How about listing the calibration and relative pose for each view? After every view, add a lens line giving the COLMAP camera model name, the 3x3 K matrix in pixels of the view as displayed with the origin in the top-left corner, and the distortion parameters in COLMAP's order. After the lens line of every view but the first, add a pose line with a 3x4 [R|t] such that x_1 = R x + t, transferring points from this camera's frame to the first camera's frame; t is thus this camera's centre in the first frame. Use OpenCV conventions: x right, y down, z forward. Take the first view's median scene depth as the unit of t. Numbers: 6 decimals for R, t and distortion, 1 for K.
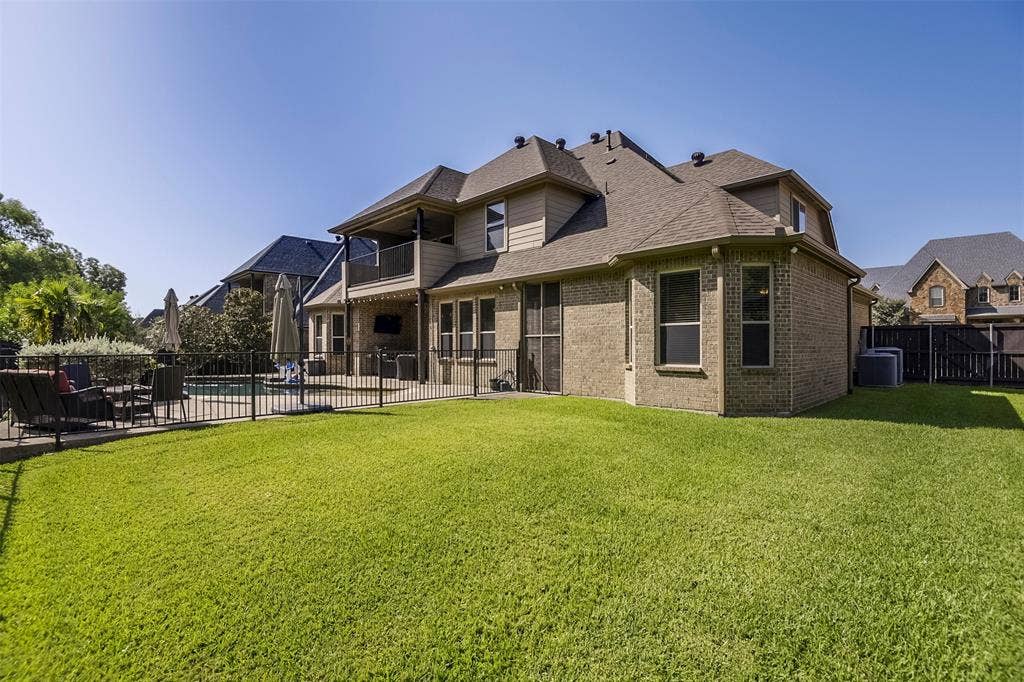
lens RADIAL K [[482.6, 0, 512.2], [0, 482.6, 343.0], [0, 0, 1]] dist [-0.026265, -0.001531]
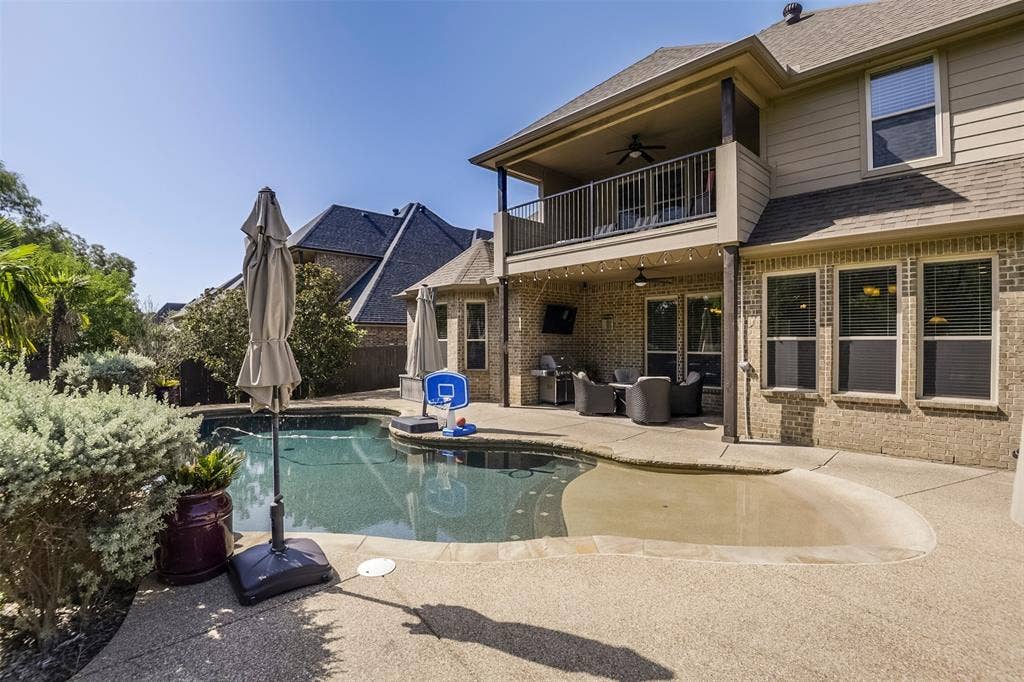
lens RADIAL K [[482.6, 0, 510.9], [0, 482.6, 346.6], [0, 0, 1]] dist [-0.026265, -0.001531]
pose [[0.999860, 0.003127, -0.016448, -0.319344], [-0.002878, 0.999881, 0.015137, -0.014158], [0.016493, -0.015088, 0.999750, 0.404106]]
